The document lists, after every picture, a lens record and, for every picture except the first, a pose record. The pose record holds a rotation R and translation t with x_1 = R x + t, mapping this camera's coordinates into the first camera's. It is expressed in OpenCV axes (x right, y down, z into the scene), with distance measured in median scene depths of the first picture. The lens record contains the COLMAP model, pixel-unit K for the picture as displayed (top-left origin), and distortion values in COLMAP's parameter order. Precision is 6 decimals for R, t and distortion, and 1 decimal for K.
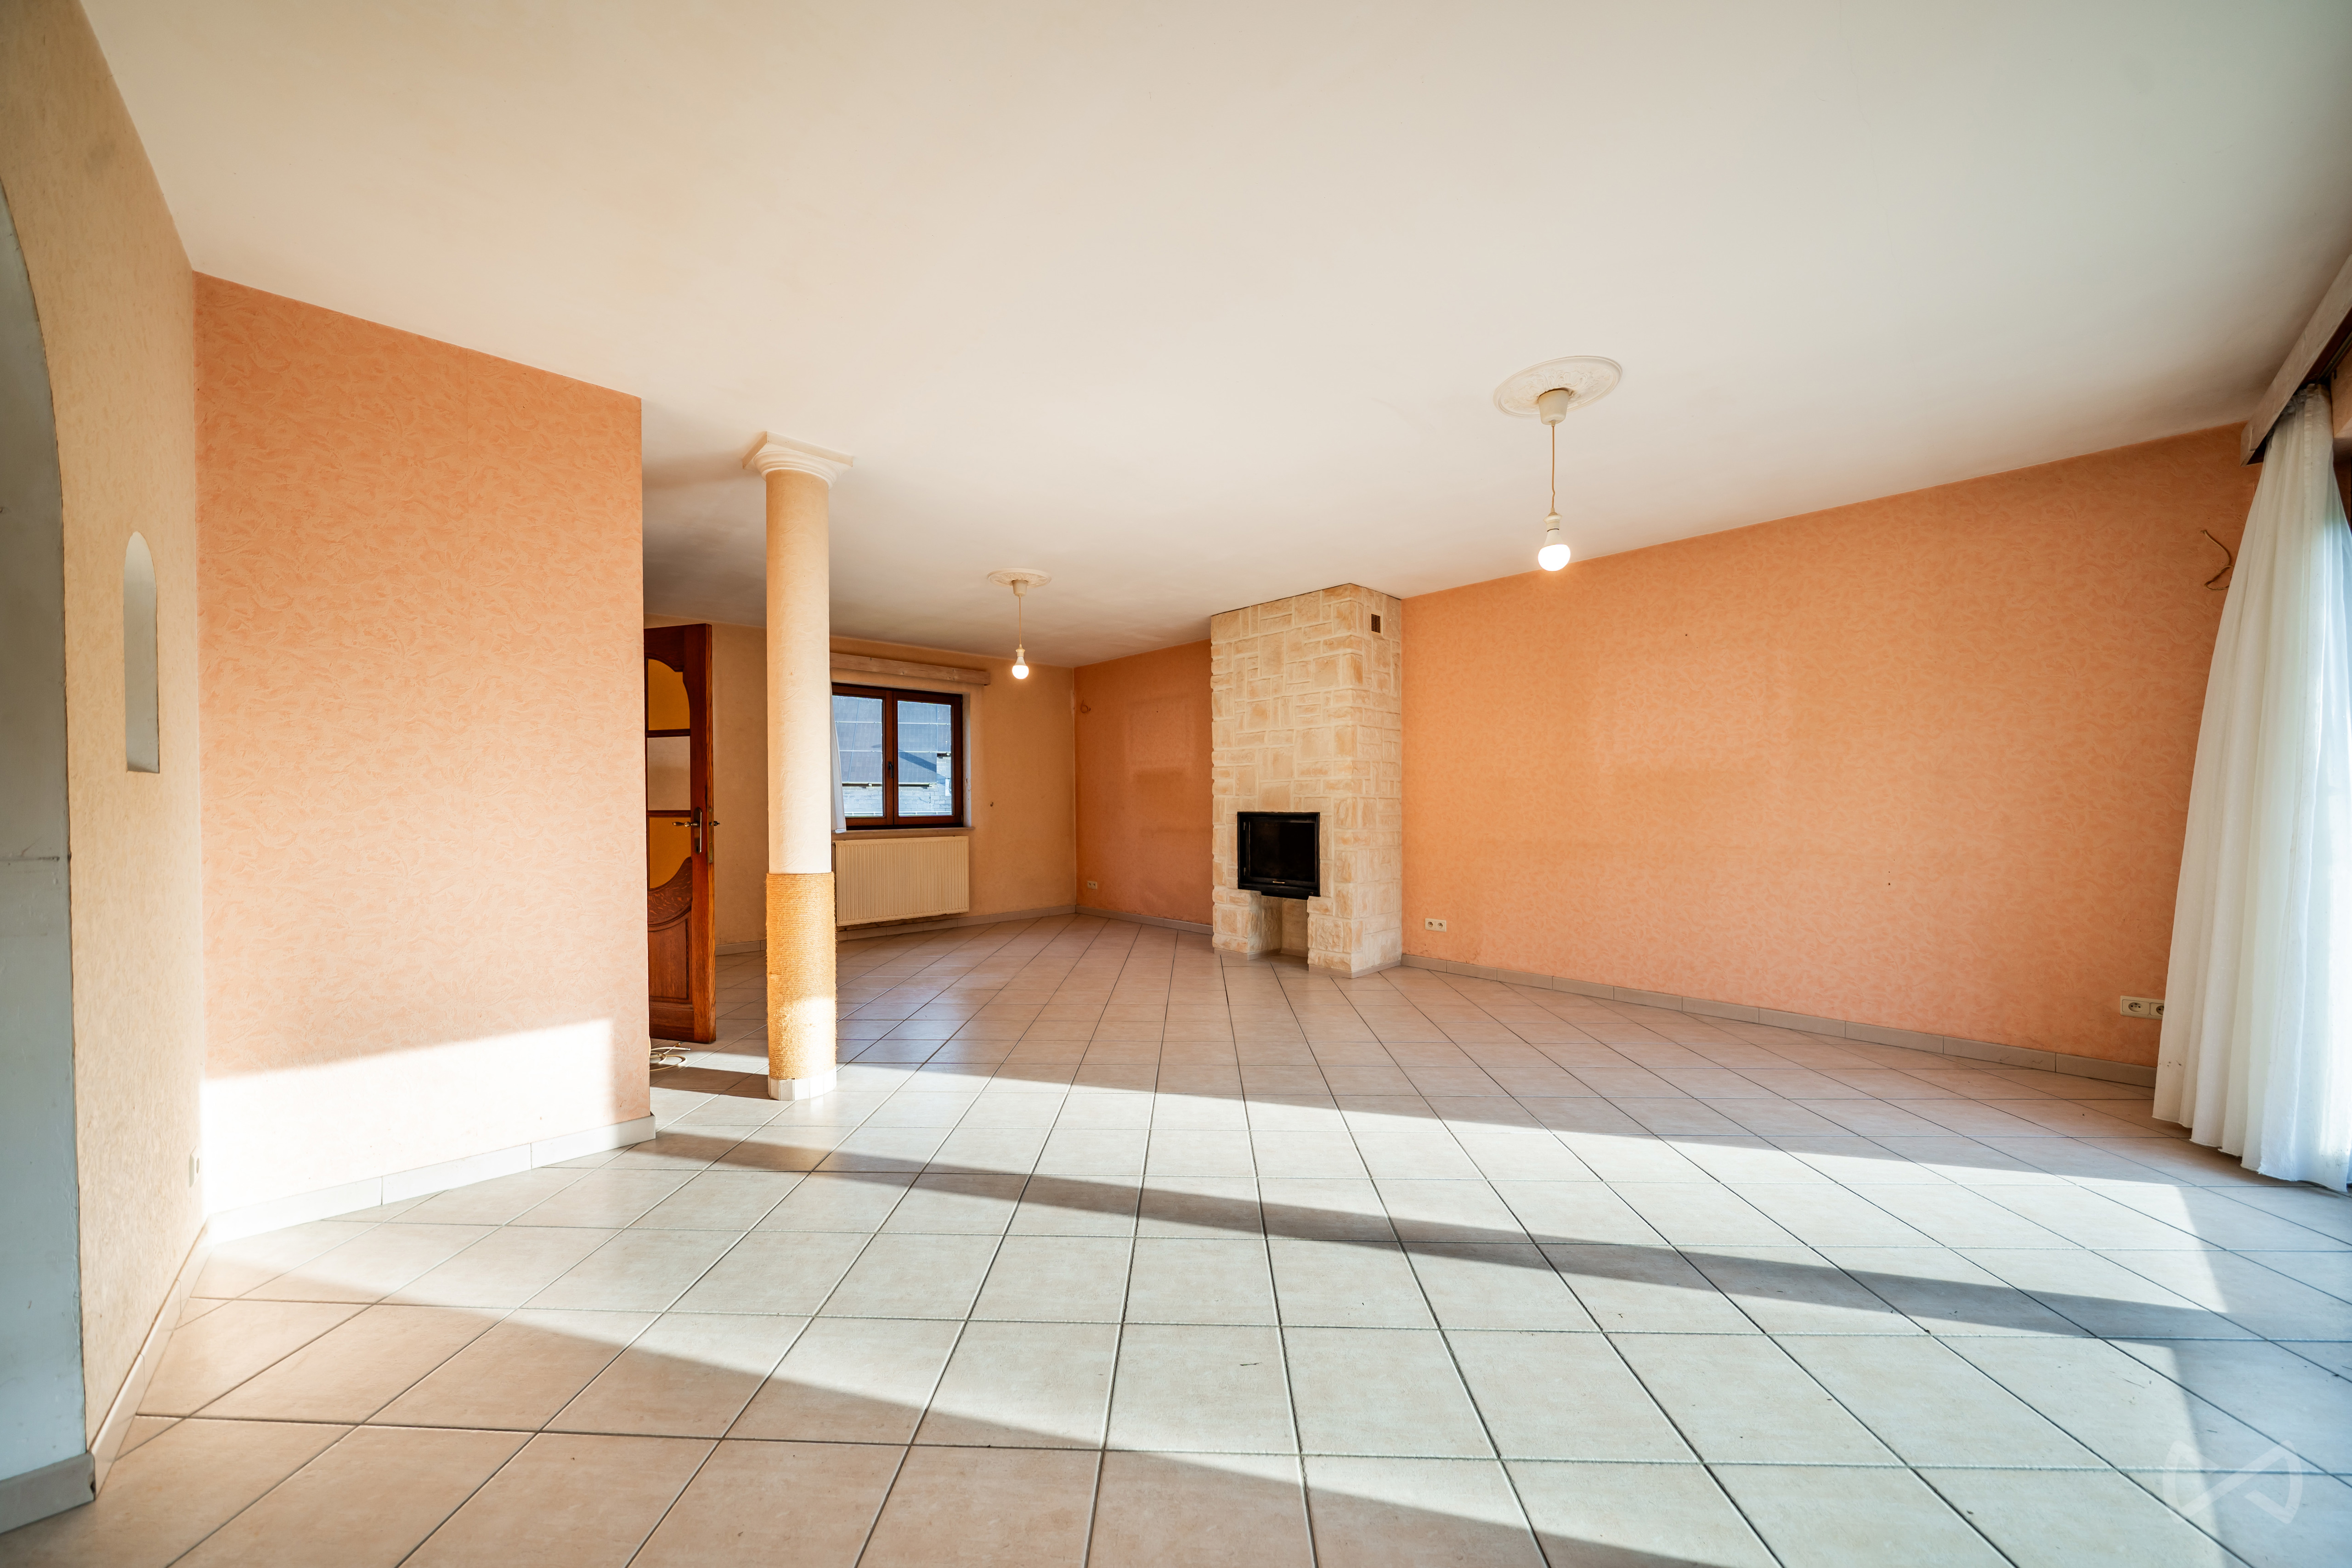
lens RADIAL K [[801.0, 0, 1163.8], [0, 801.0, 809.3], [0, 0, 1]] dist [0.000166, 0.000014]
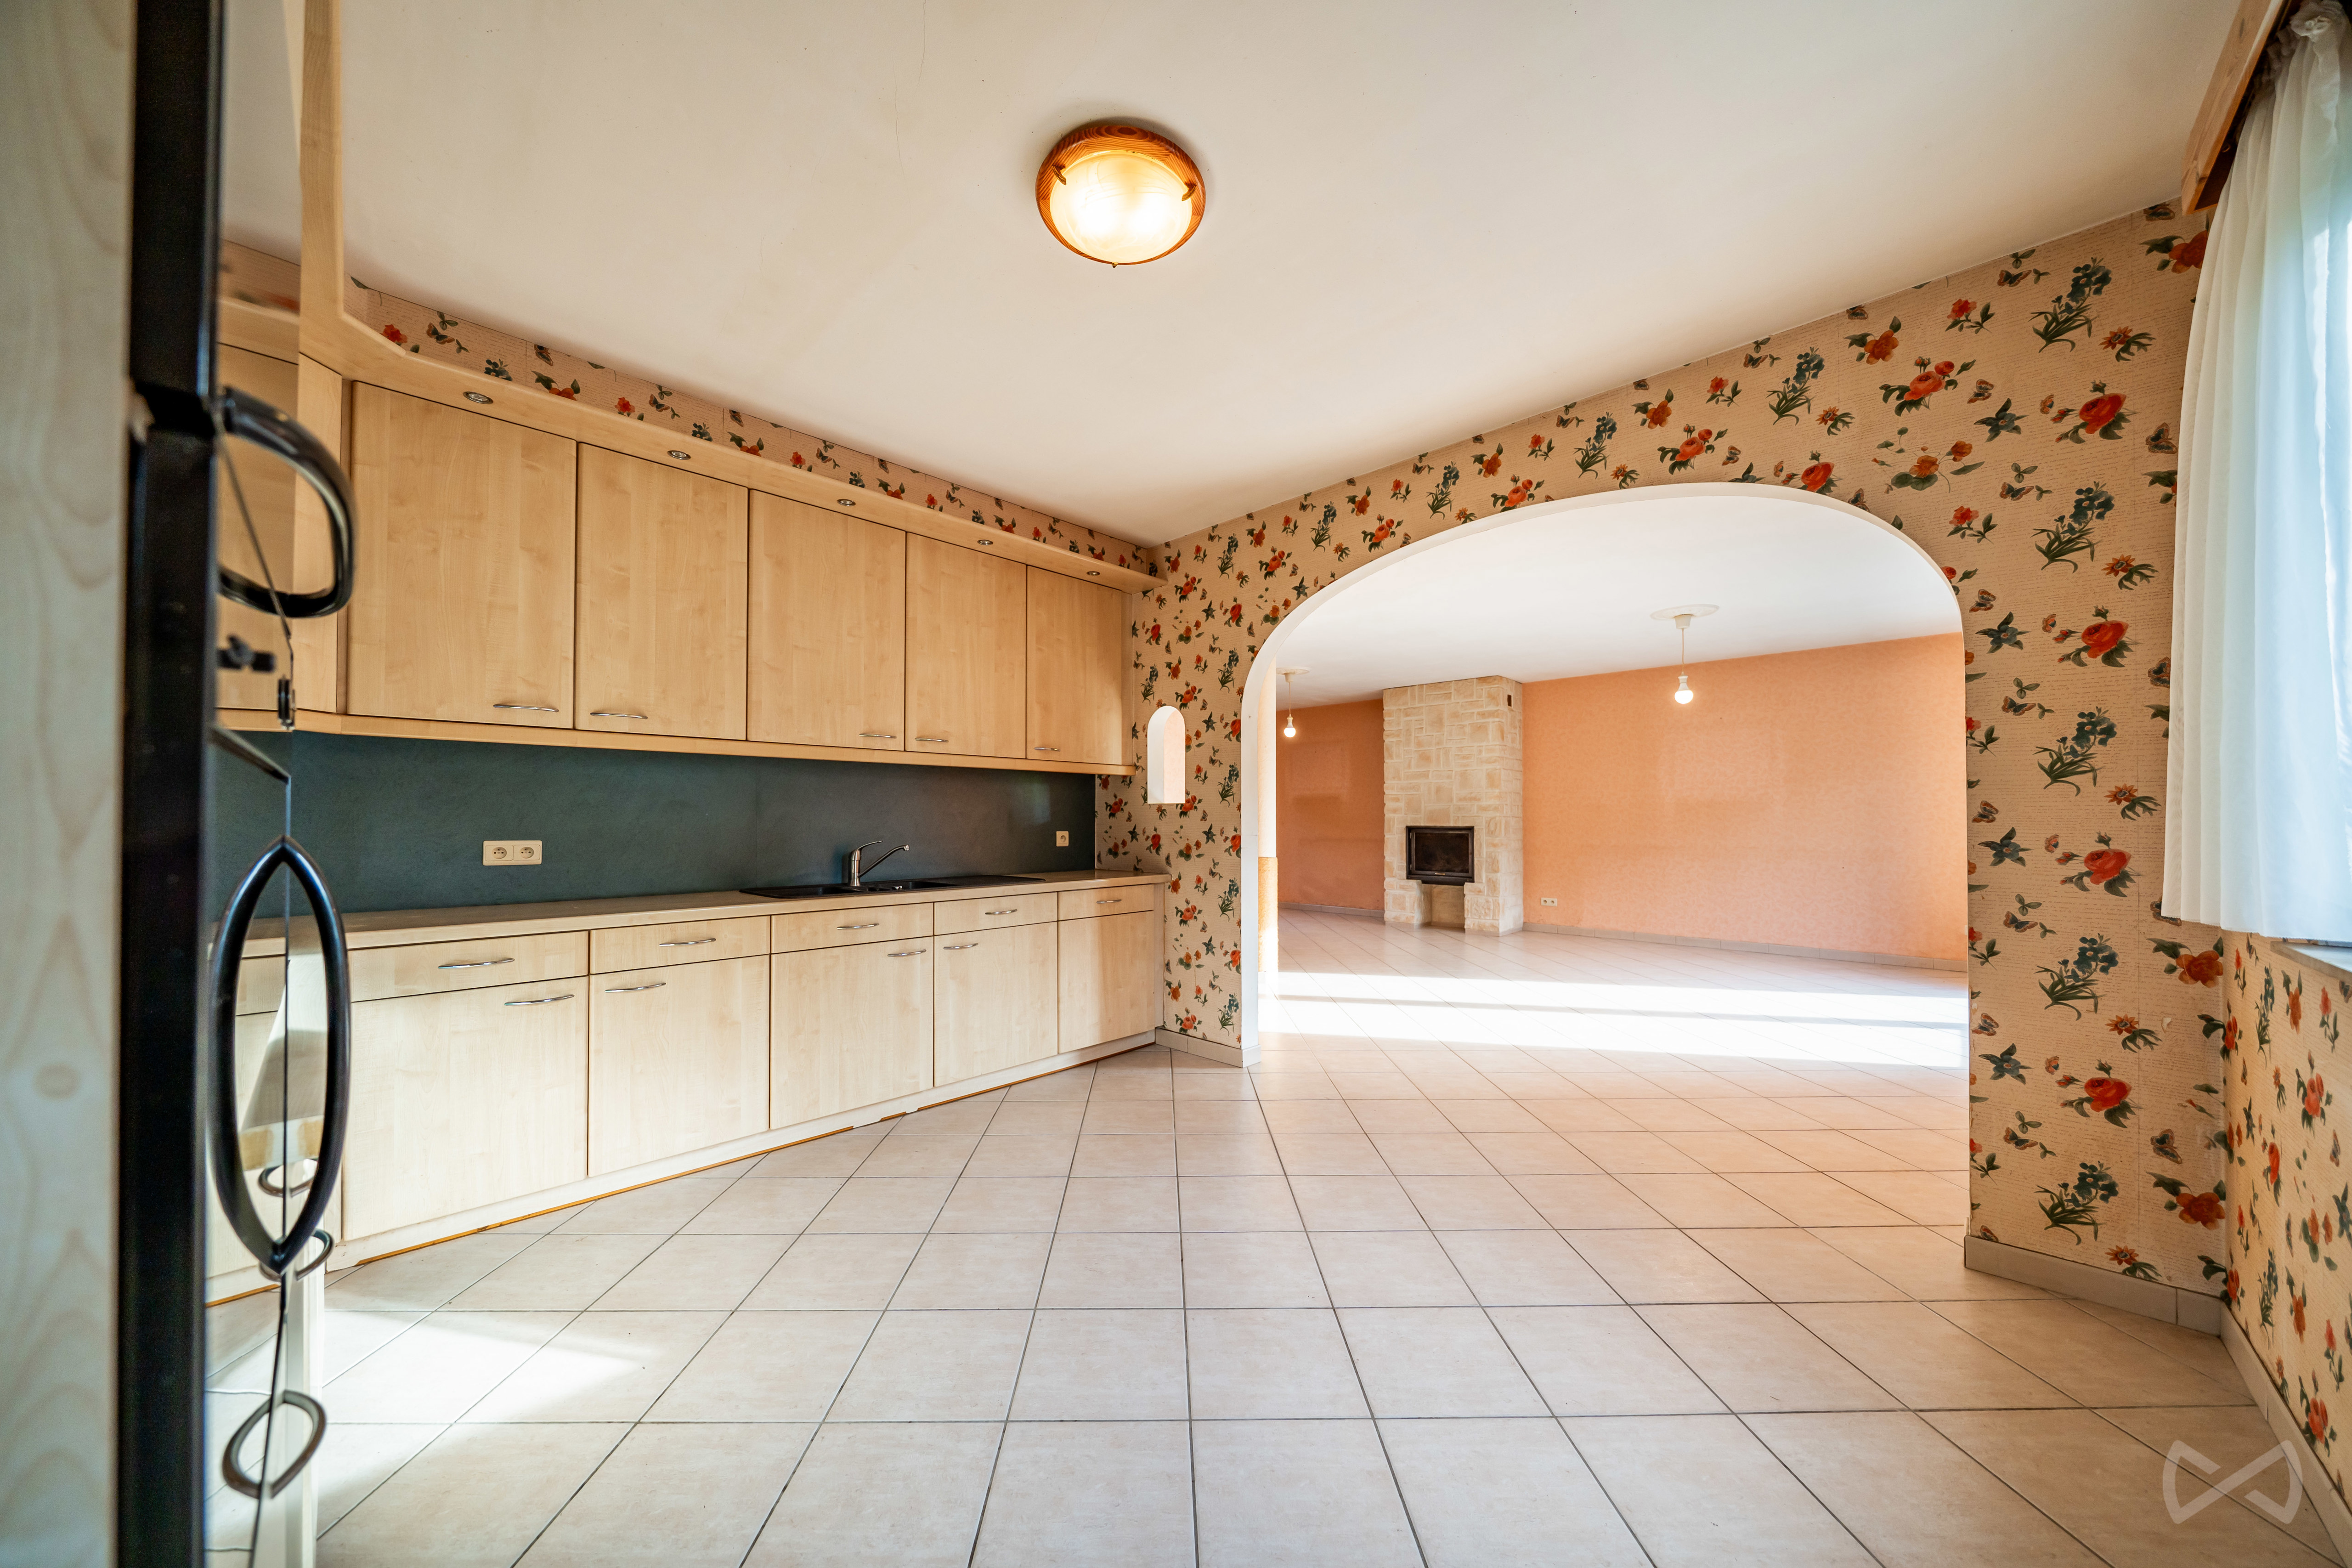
lens RADIAL K [[801.0, 0, 1163.8], [0, 801.0, 809.3], [0, 0, 1]] dist [0.000166, 0.000014]
pose [[0.998748, 0.005180, 0.049750, -0.442144], [-0.004066, 0.999739, -0.022480, 0.008304], [-0.049853, 0.022250, 0.998509, -0.449238]]
